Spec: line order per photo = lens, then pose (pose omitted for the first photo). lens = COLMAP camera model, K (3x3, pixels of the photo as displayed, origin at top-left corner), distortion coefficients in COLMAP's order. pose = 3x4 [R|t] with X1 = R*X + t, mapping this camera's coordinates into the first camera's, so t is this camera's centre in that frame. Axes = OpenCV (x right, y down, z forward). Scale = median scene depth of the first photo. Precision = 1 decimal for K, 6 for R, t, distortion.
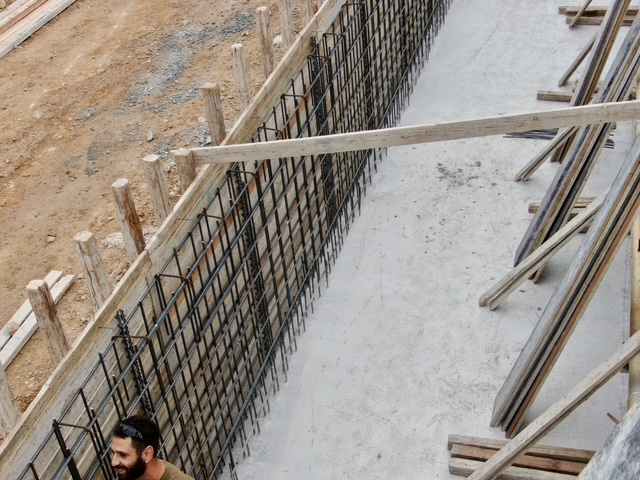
lens RADIAL K [[934.0, 0, 320.0], [0, 934.0, 240.0], [0, 0, 1]] dist [0.331780, -1.775024]
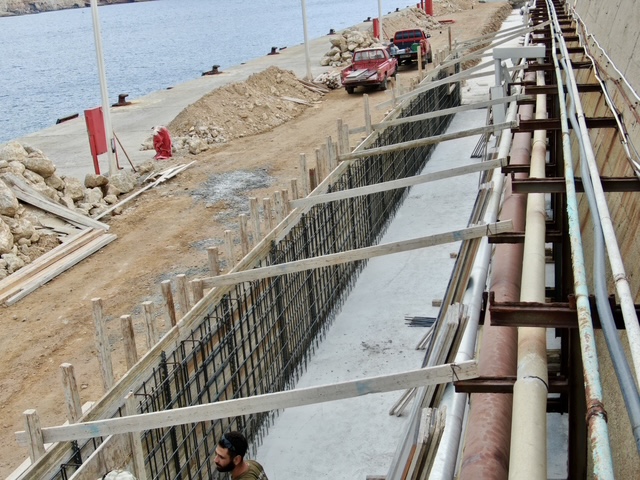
lens RADIAL K [[934.0, 0, 320.0], [0, 934.0, 240.0], [0, 0, 1]] dist [0.331780, -1.775024]
pose [[0.998541, -0.005503, 0.053716, -0.010962], [0.023159, 0.942298, -0.333974, 0.254310], [-0.048778, 0.334731, 0.941050, -0.377700]]
